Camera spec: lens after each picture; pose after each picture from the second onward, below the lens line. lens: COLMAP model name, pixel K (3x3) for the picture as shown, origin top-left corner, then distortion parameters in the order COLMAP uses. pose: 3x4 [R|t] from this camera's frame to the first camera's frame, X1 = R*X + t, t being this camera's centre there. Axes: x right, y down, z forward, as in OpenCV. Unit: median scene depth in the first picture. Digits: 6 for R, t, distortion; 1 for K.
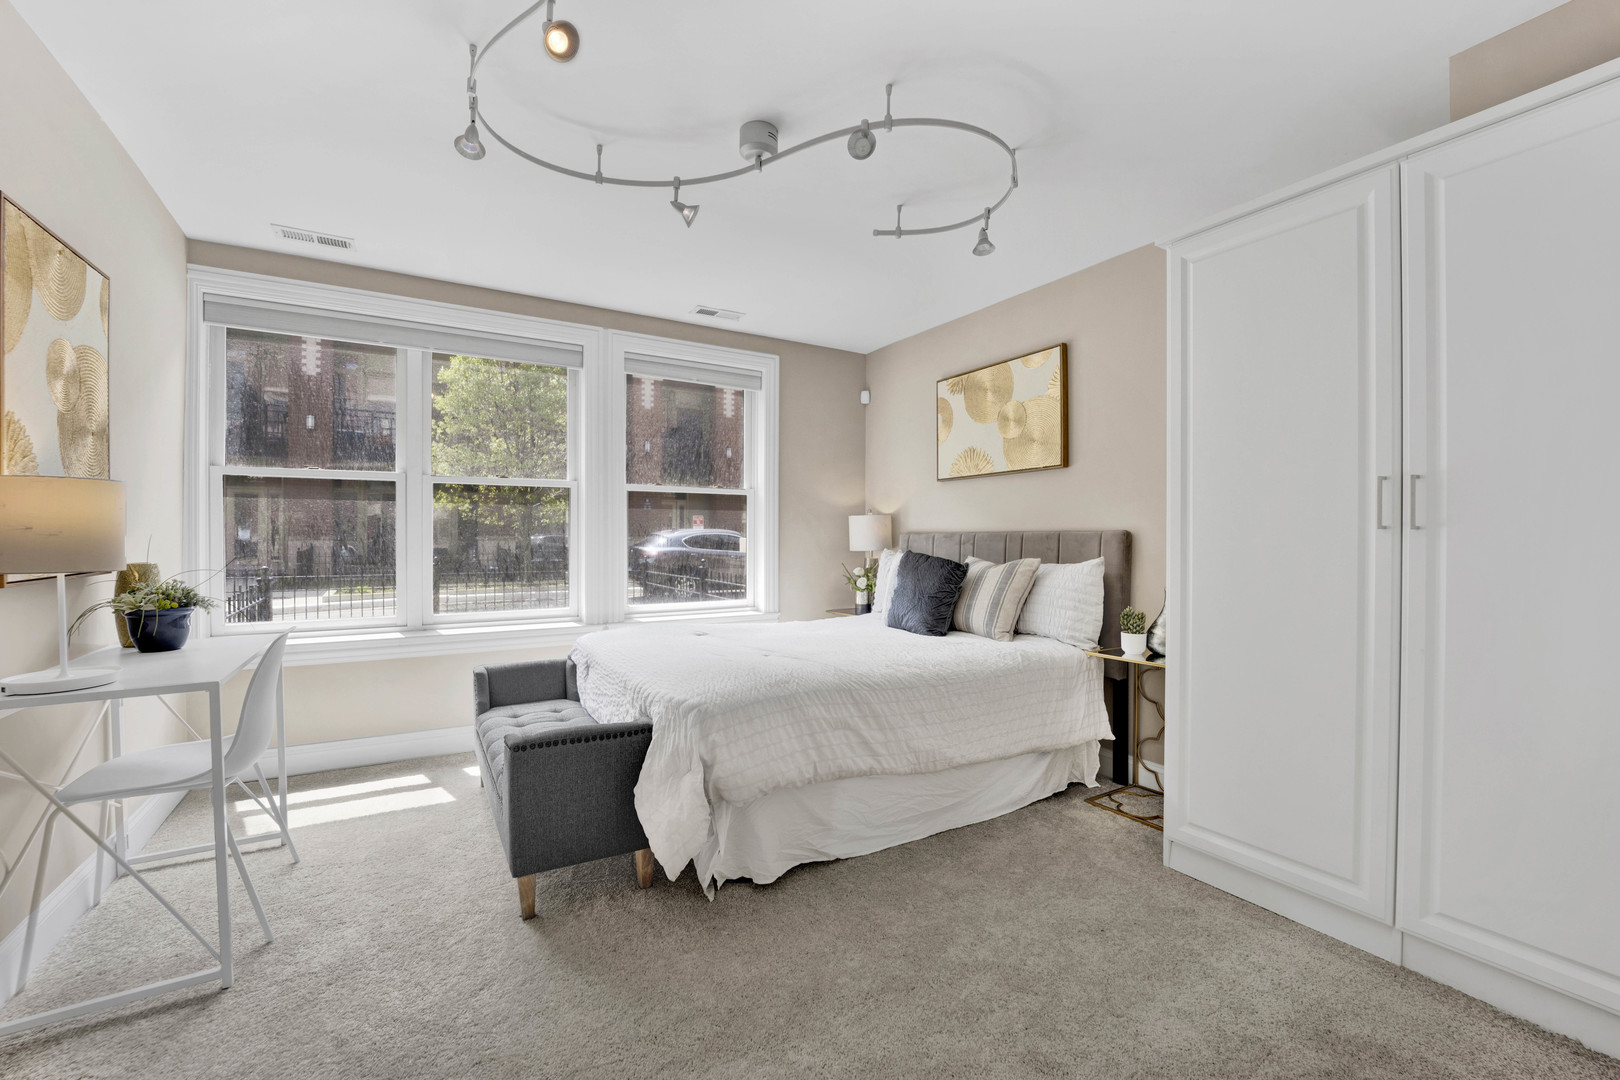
lens RADIAL K [[670.2, 0, 906.5], [0, 670.2, 540.4], [0, 0, 1]] dist [-0.021904, -0.000038]
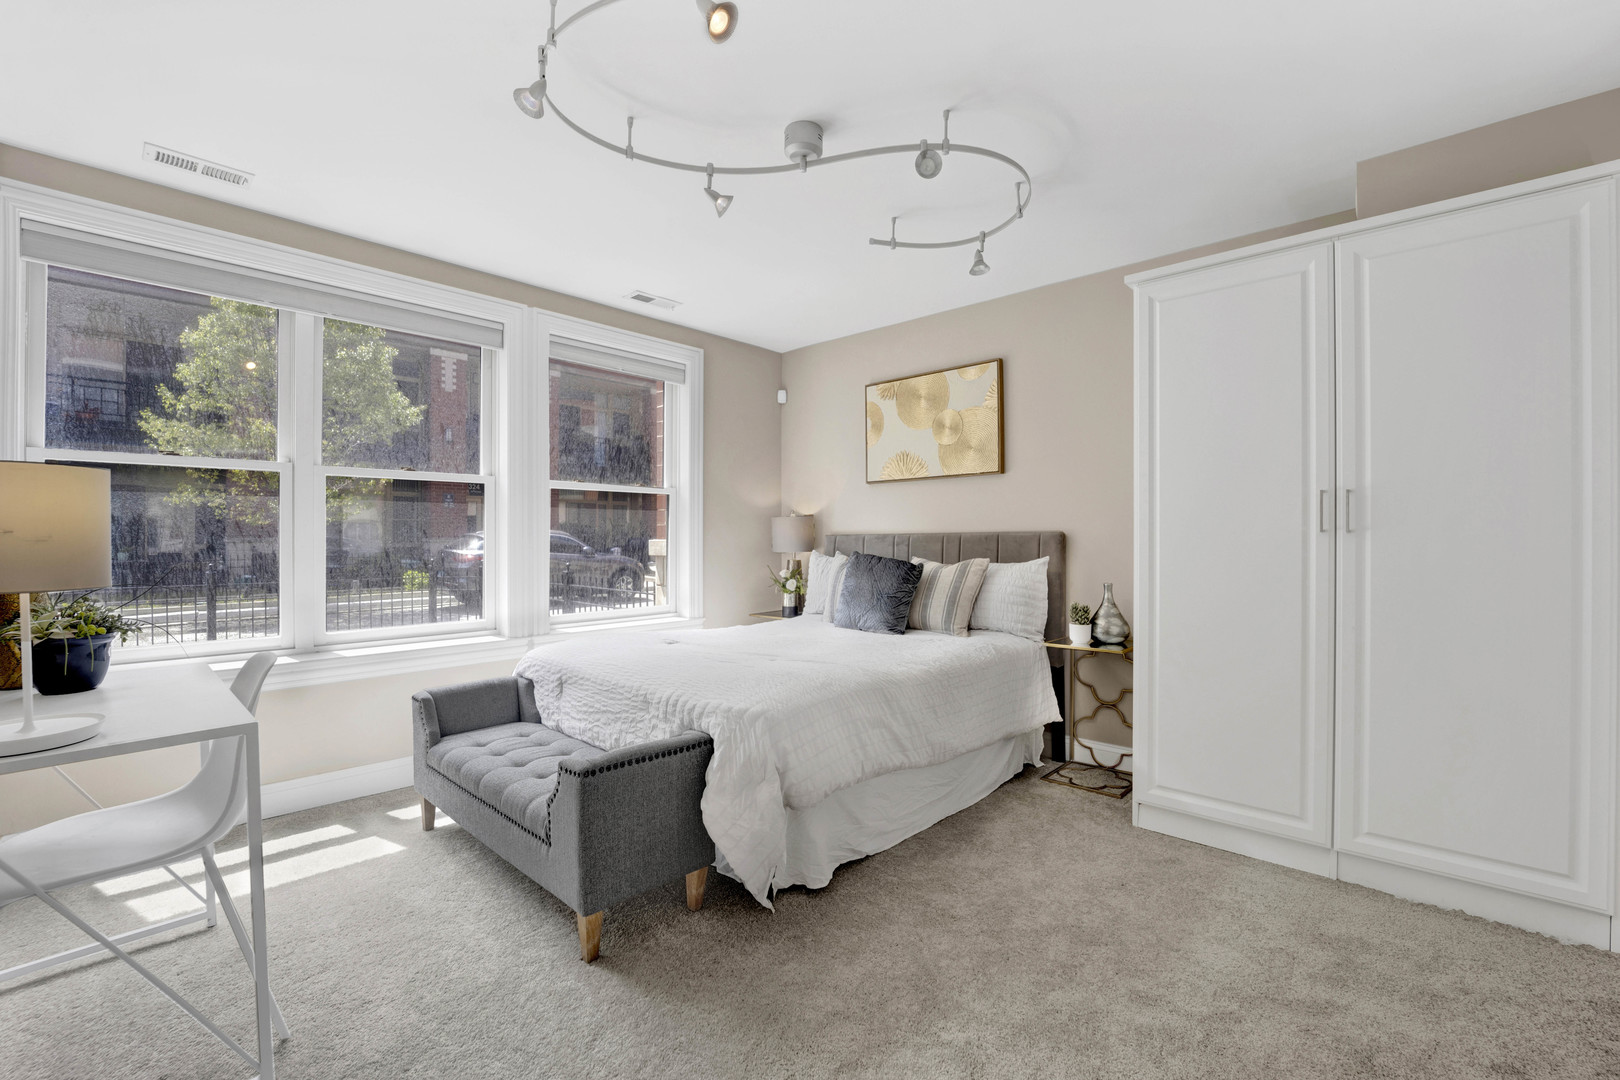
lens RADIAL K [[670.2, 0, 907.0], [0, 670.2, 538.2], [0, 0, 1]] dist [-0.021904, -0.000038]
pose [[0.961773, -0.002067, 0.273840, -0.289398], [0.002997, 0.999991, -0.002976, -0.003203], [-0.273831, 0.003682, 0.961771, 0.003684]]
